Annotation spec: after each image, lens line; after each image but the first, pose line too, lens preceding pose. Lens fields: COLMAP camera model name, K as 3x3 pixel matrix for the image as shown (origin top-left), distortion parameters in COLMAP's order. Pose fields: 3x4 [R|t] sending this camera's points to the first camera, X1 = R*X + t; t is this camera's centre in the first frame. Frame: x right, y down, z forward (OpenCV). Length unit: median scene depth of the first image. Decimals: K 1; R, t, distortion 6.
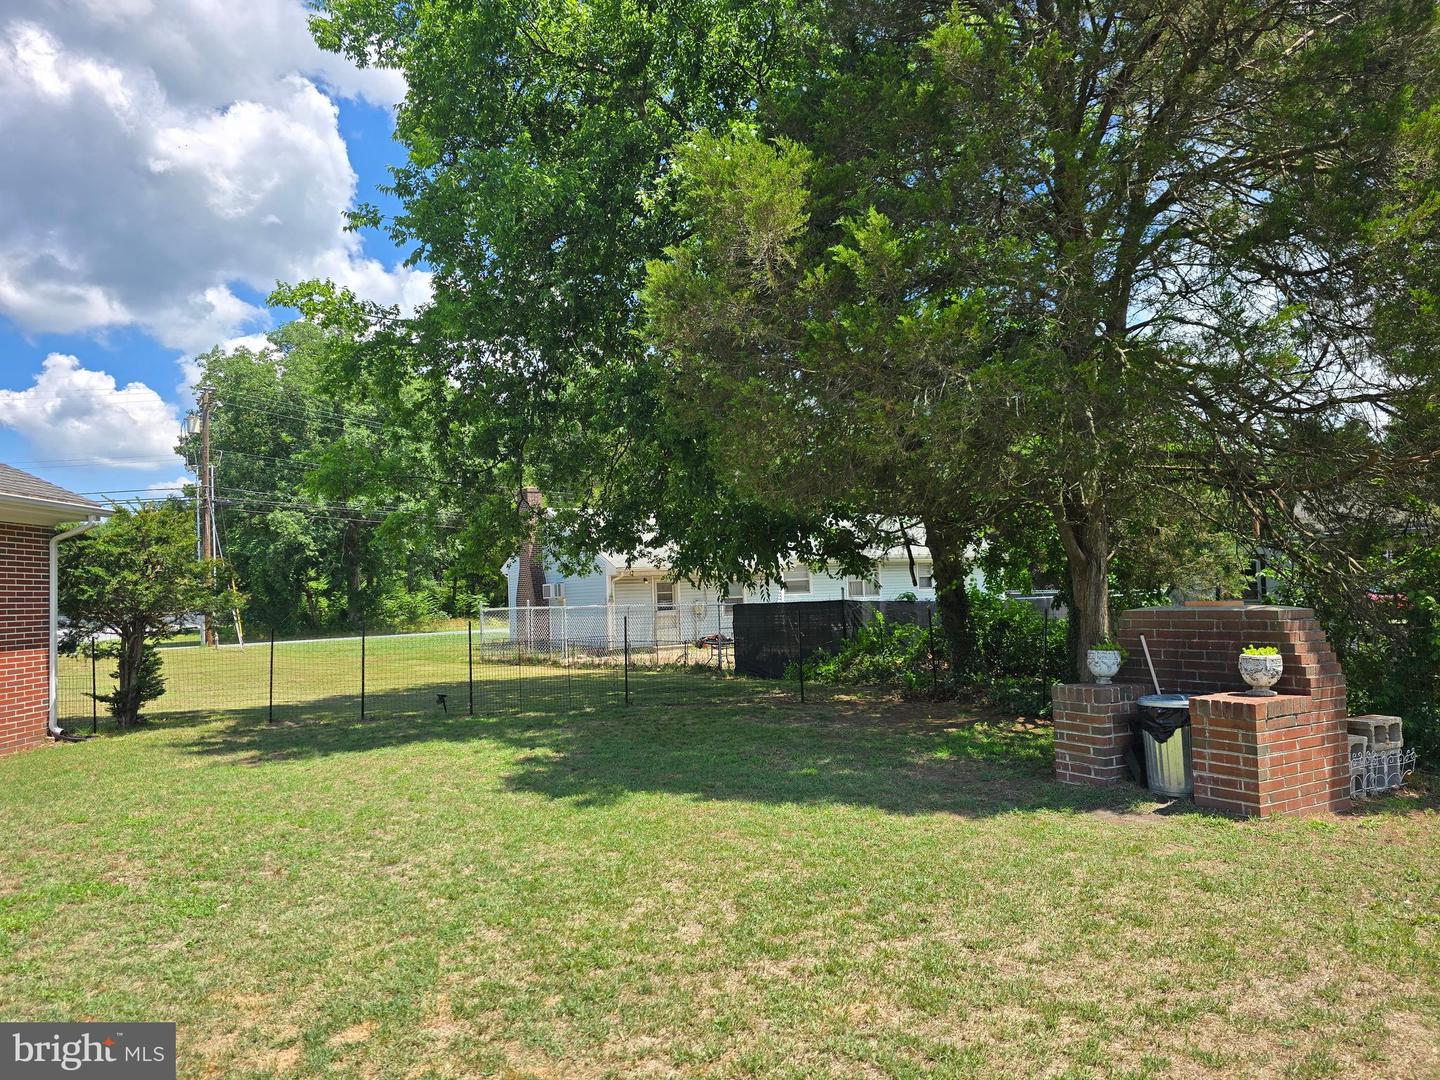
lens RADIAL K [[950.9, 0, 718.2], [0, 950.9, 555.3], [0, 0, 1]] dist [0.049532, -0.038400]
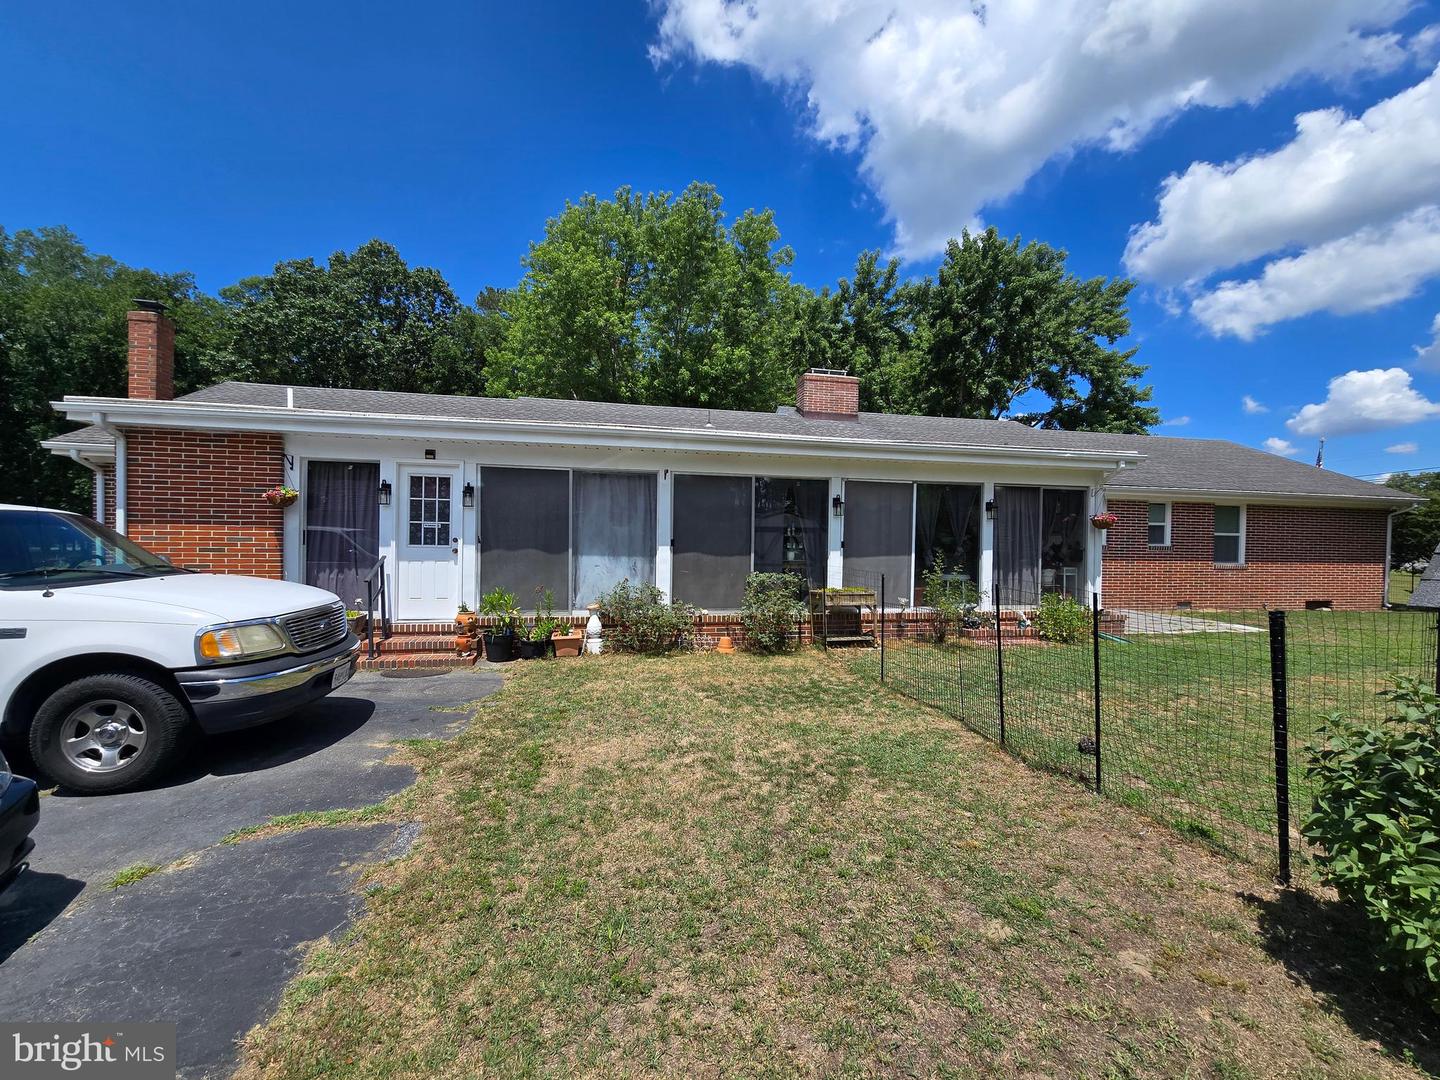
lens RADIAL K [[583.3, 0, 722.1], [0, 583.3, 549.7], [0, 0, 1]] dist [-0.003407, 0.000510]
pose [[0.160690, 0.047721, -0.985851, 0.362573], [0.019075, 0.998494, 0.051443, -0.036547], [0.986821, -0.027071, 0.159538, -0.703402]]
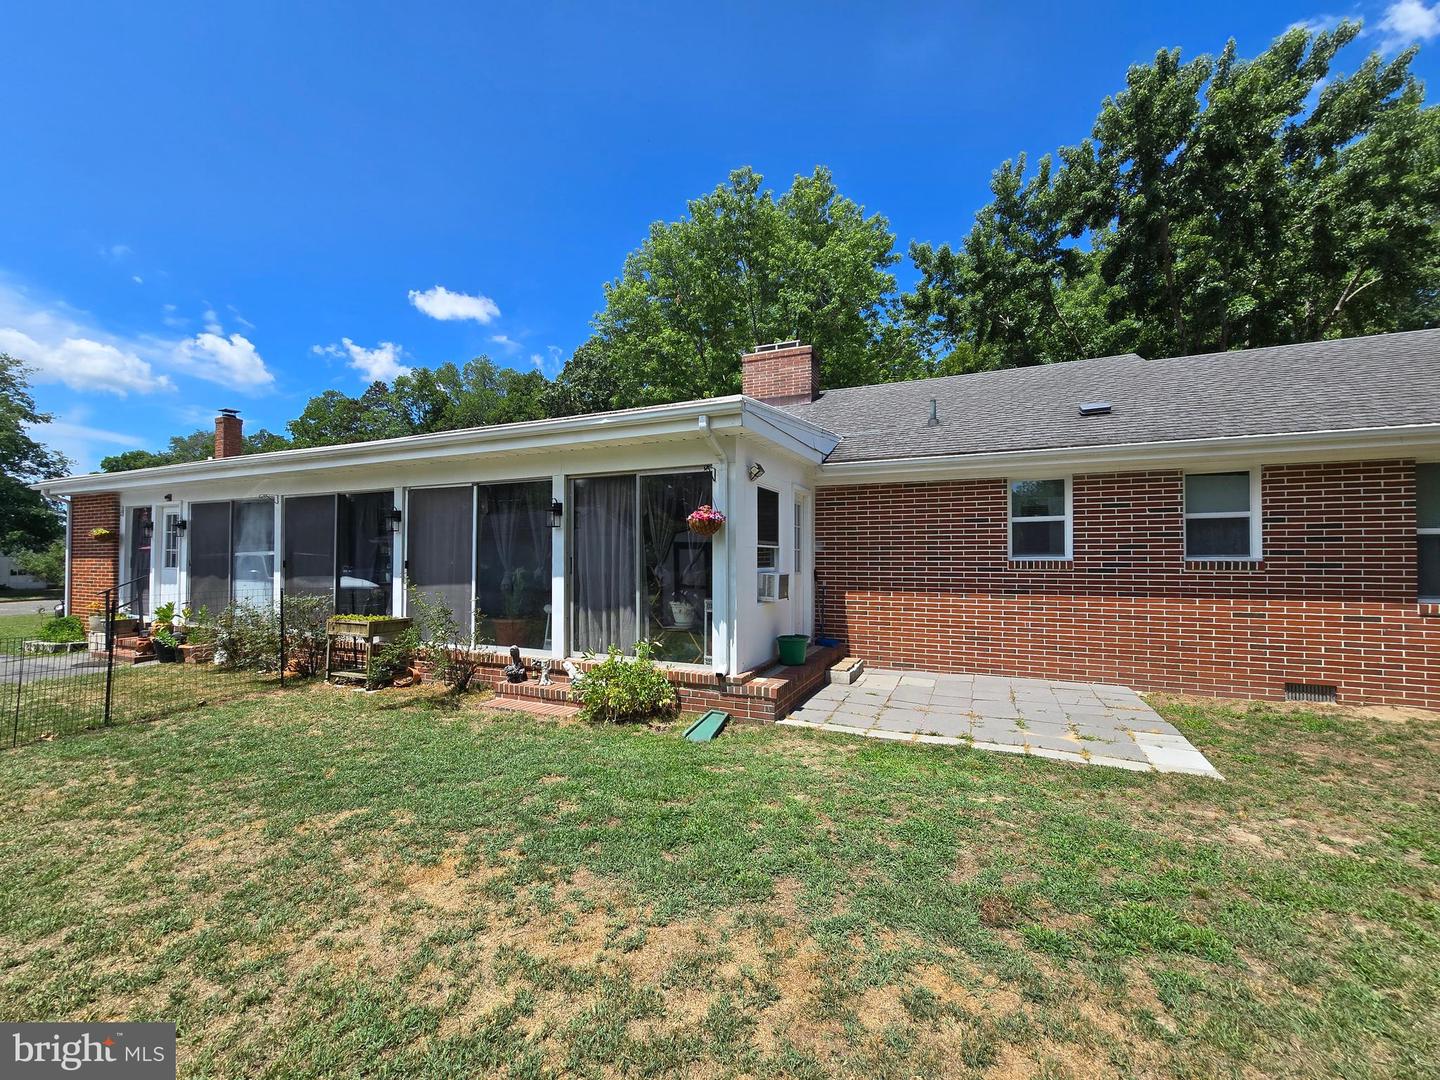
lens RADIAL K [[583.3, 0, 701.1], [0, 583.3, 546.8], [0, 0, 1]] dist [-0.003407, 0.000510]
pose [[-0.445390, 0.017533, -0.895165, 0.046011], [0.048657, 0.998805, -0.004647, 0.001119], [0.894014, -0.045625, -0.445710, 0.239750]]
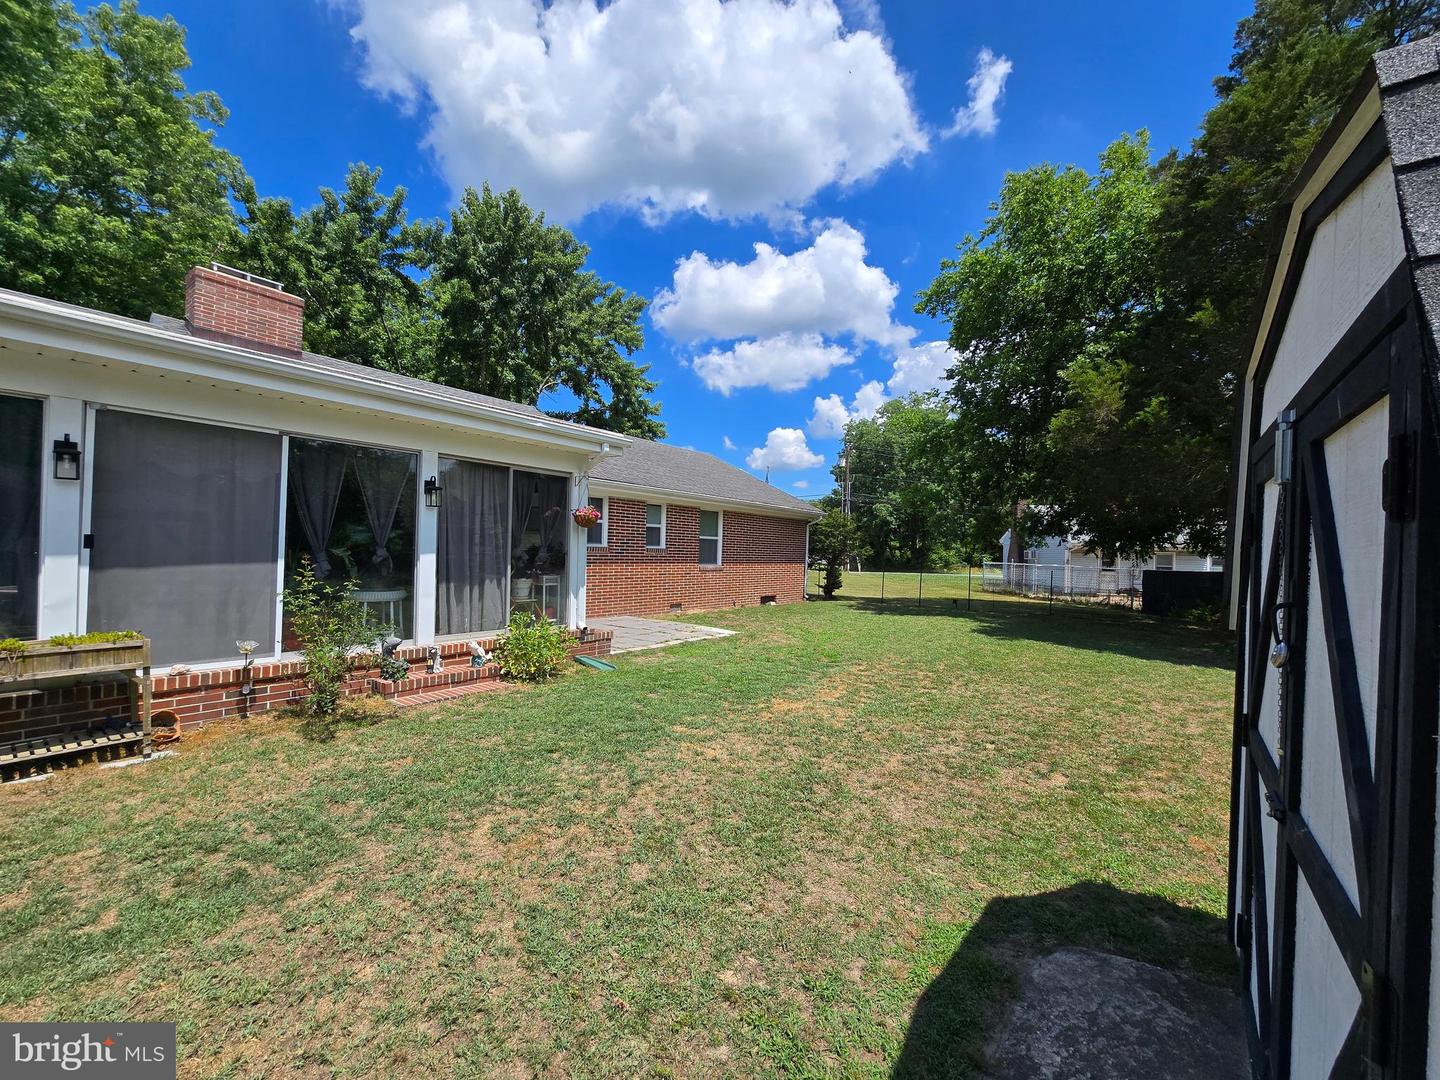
lens RADIAL K [[583.3, 0, 714.5], [0, 583.3, 550.8], [0, 0, 1]] dist [-0.003407, 0.000510]
pose [[0.768576, 0.055275, -0.637366, 0.150044], [-0.028007, 0.998213, 0.052796, -0.024343], [0.639145, -0.022727, 0.768750, -0.432647]]
